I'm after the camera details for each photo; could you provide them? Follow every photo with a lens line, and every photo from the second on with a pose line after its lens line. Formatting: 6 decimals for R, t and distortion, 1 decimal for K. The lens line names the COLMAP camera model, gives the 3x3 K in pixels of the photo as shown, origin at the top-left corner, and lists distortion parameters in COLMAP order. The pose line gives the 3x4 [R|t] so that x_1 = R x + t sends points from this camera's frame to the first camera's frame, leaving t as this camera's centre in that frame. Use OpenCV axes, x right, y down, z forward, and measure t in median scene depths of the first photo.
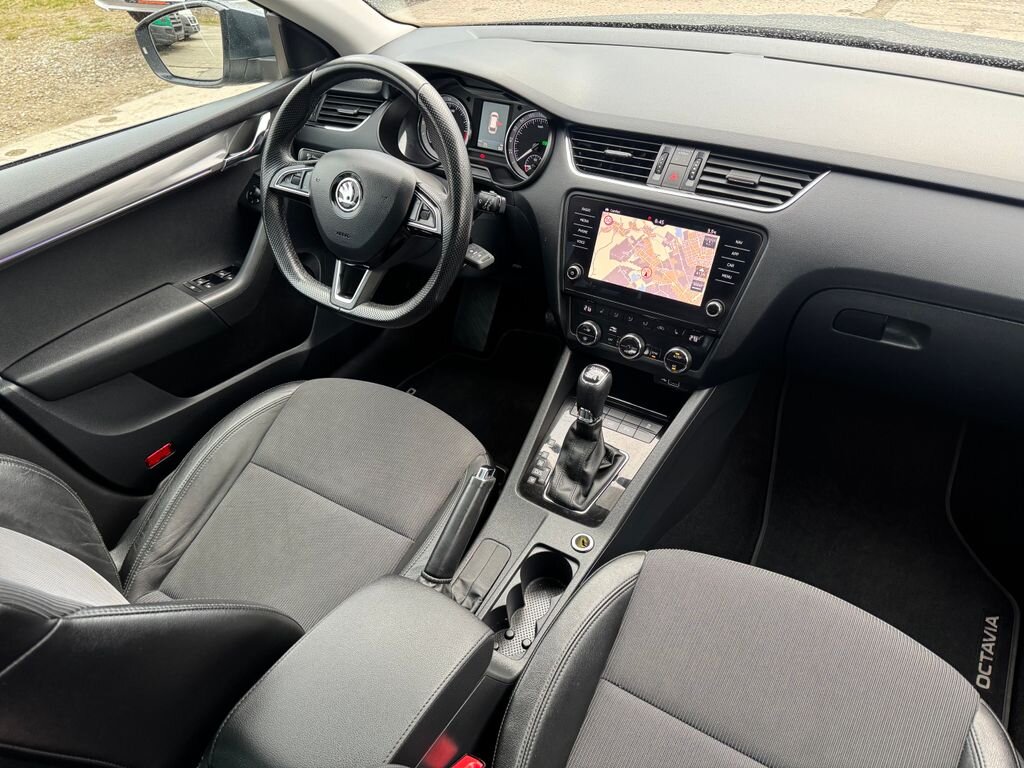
lens RADIAL K [[724.3, 0, 508.6], [0, 724.3, 389.5], [0, 0, 1]] dist [0.057590, -0.006774]
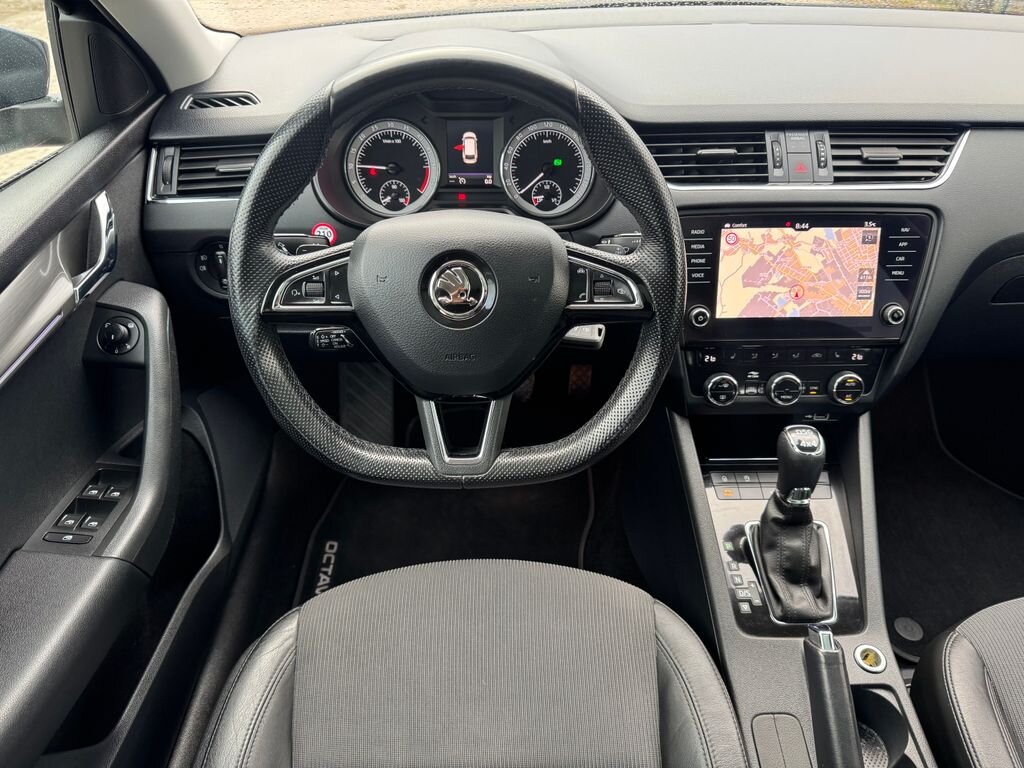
lens RADIAL K [[697.2, 0, 512.7], [0, 697.2, 381.0], [0, 0, 1]] dist [0.000961, 0.007804]
pose [[0.832224, -0.292450, 0.471037, -0.446032], [0.316250, 0.948203, 0.029956, -0.192420], [-0.455399, 0.124036, 0.881605, 0.501526]]
